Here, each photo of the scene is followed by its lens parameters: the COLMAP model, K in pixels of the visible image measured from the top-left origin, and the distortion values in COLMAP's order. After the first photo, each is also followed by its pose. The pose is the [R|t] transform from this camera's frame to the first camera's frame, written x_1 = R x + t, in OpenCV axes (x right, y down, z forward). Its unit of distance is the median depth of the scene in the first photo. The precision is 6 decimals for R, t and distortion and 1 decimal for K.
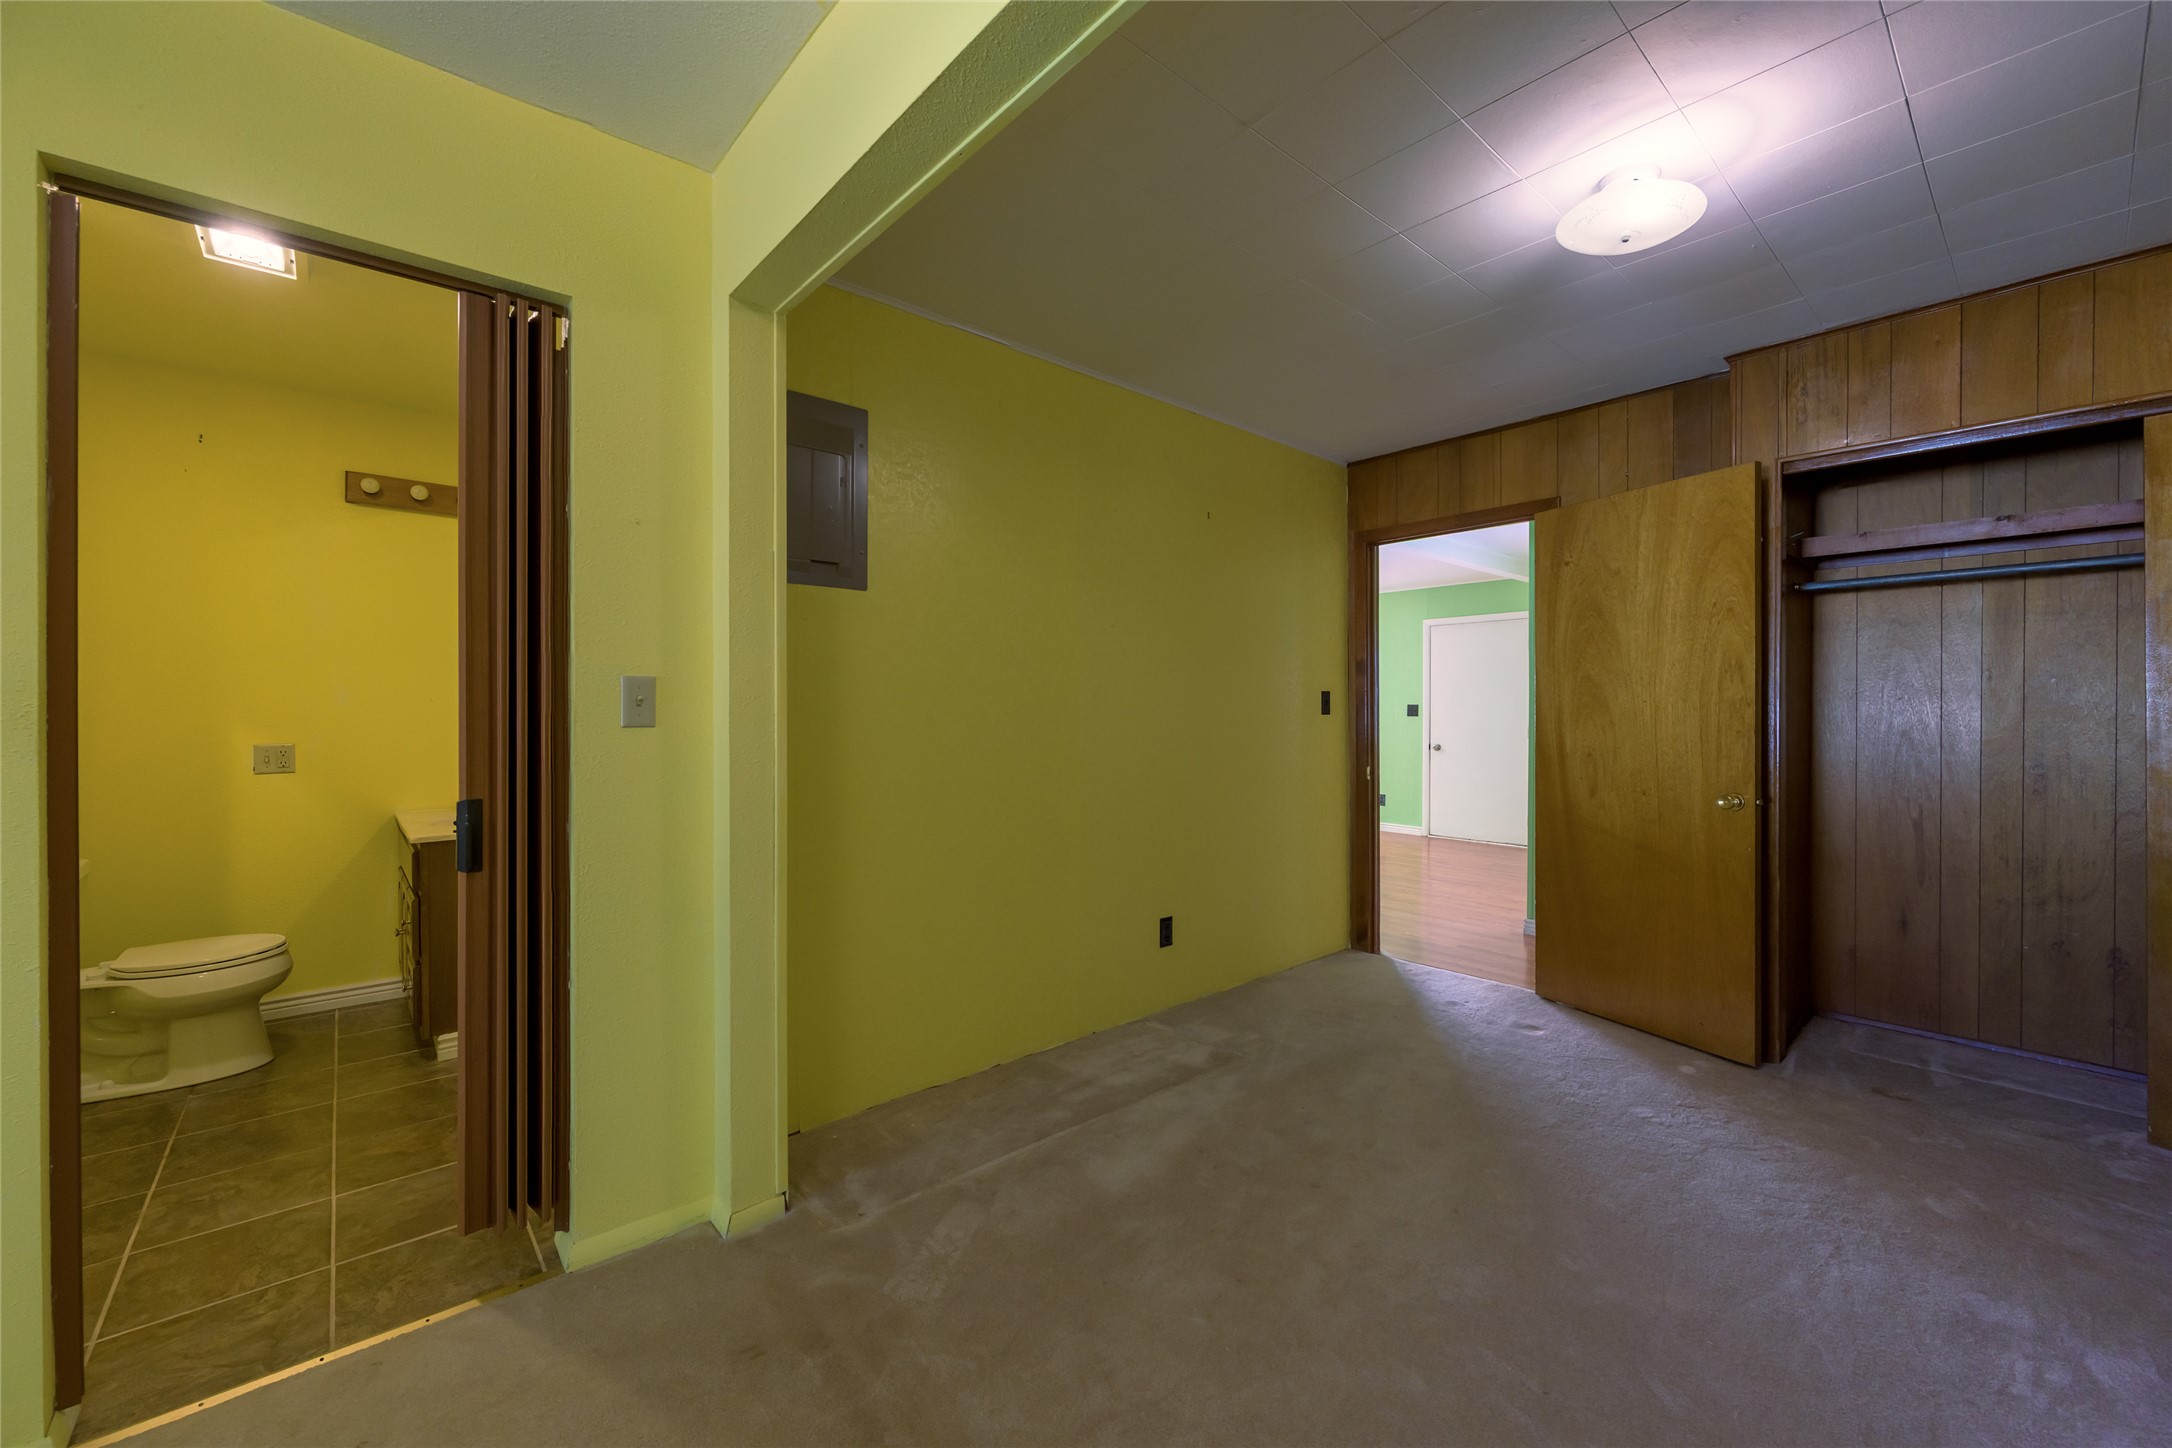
lens RADIAL K [[867.9, 0, 1080.4], [0, 867.9, 718.2], [0, 0, 1]] dist [0.000819, -0.000015]
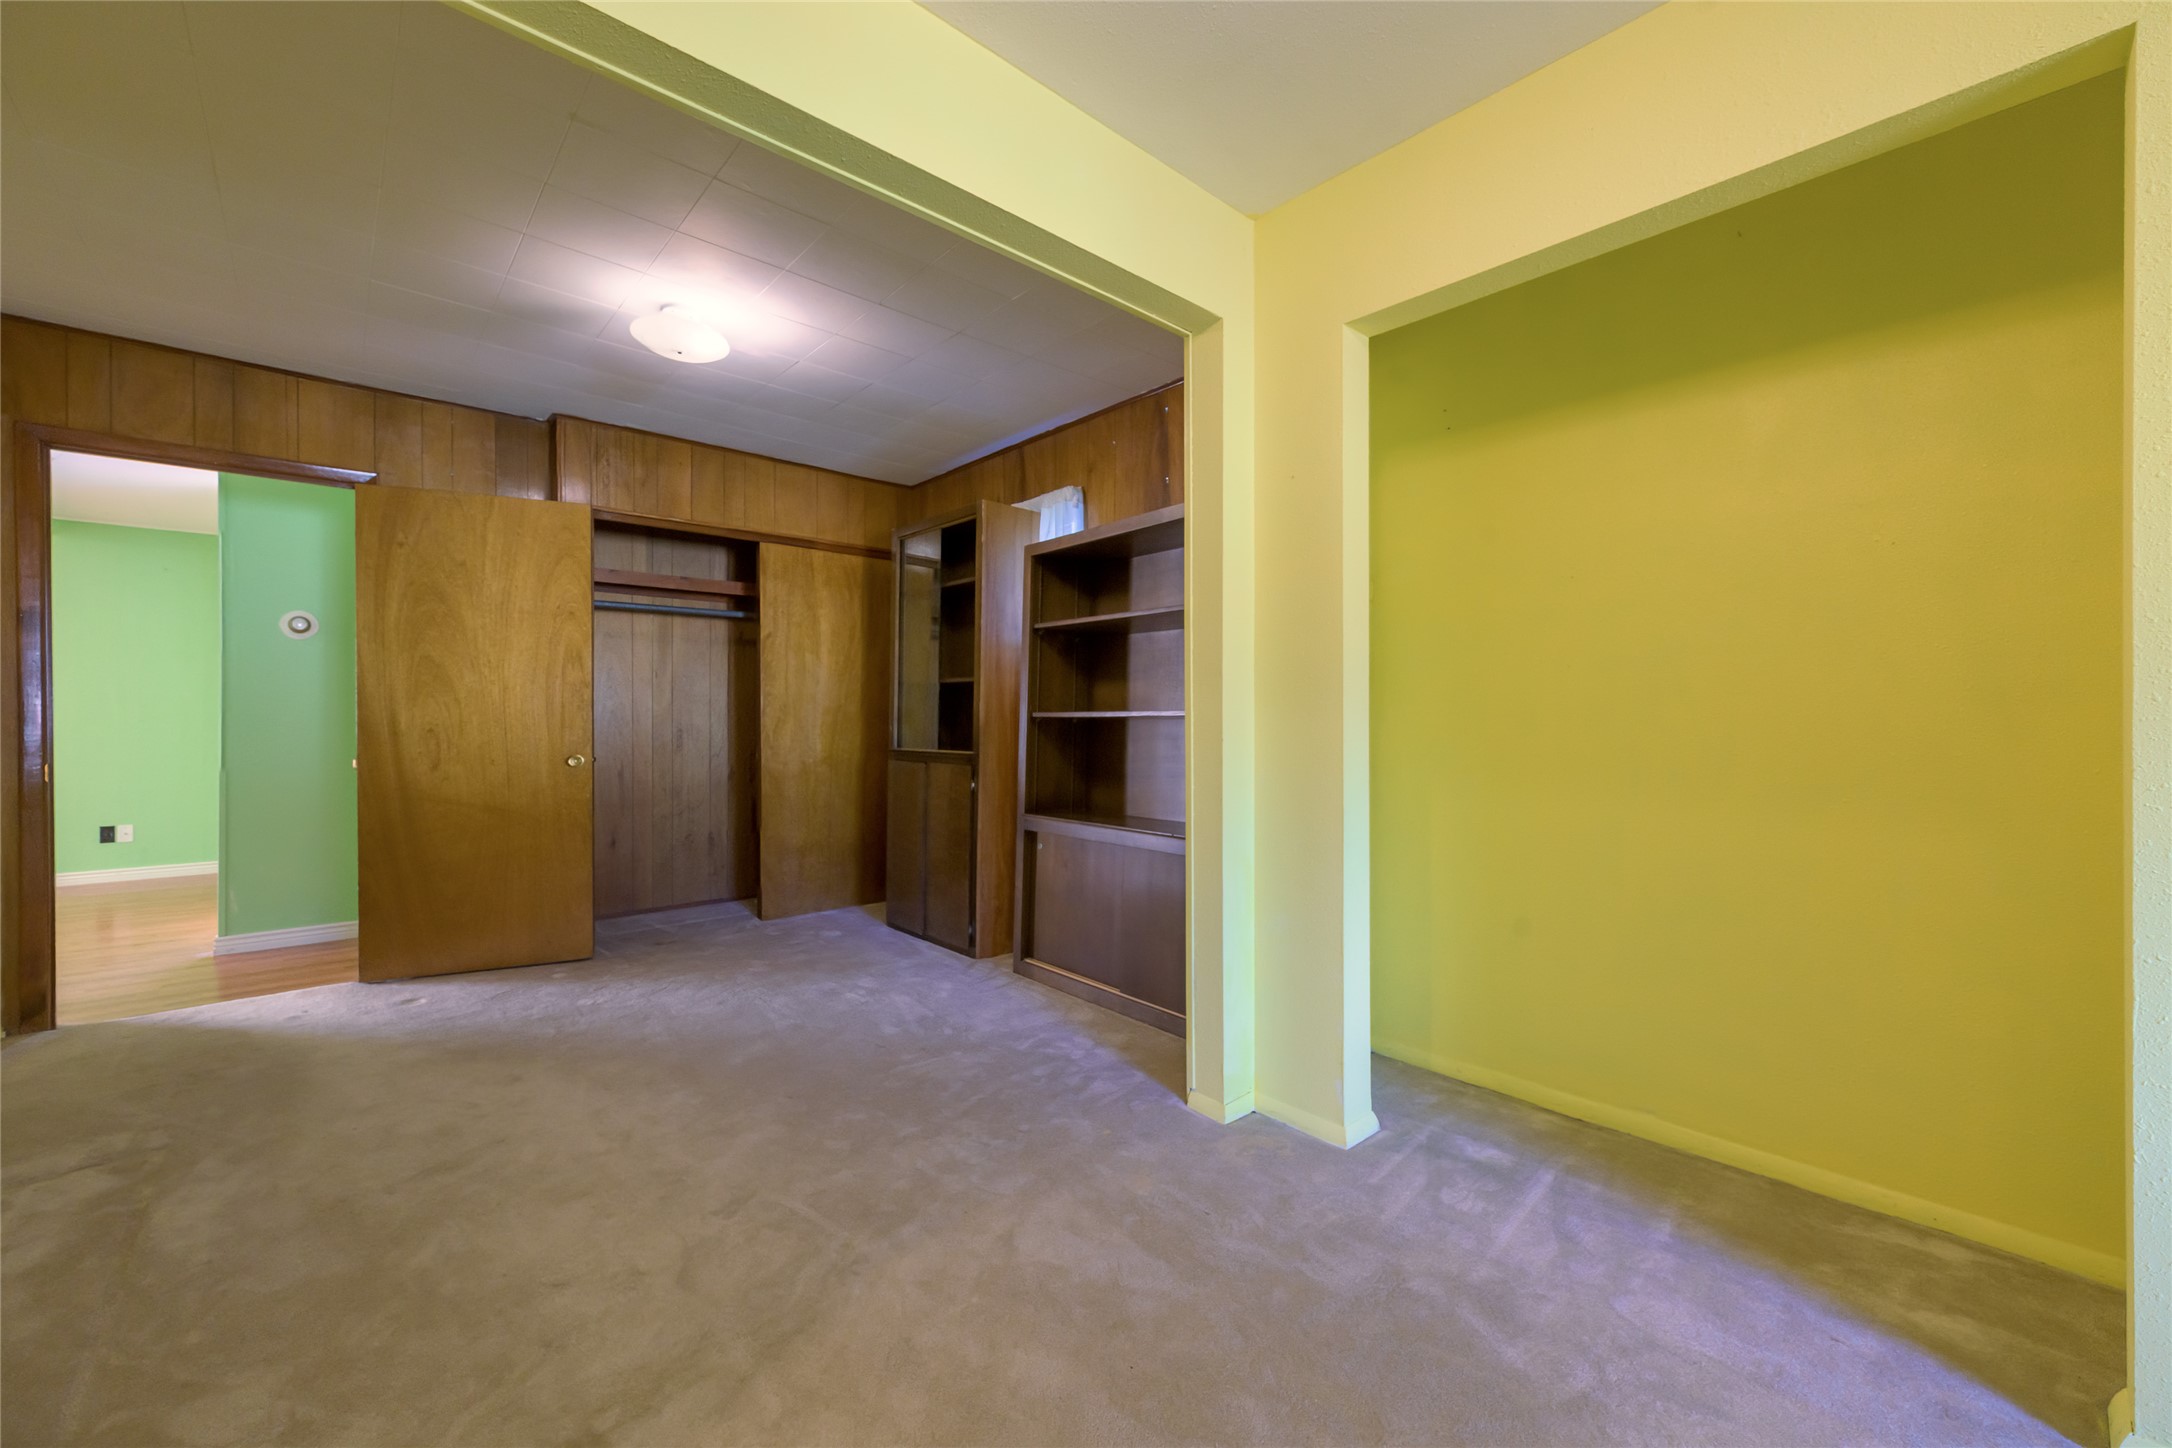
lens RADIAL K [[861.0, 0, 1114.9], [0, 861.0, 734.5], [0, 0, 1]] dist [-0.000644, -0.000191]
pose [[-0.045399, -0.017541, 0.998815, -0.548450], [0.011214, 0.999774, 0.018067, 0.040491], [-0.998906, 0.012021, -0.045192, 0.236979]]
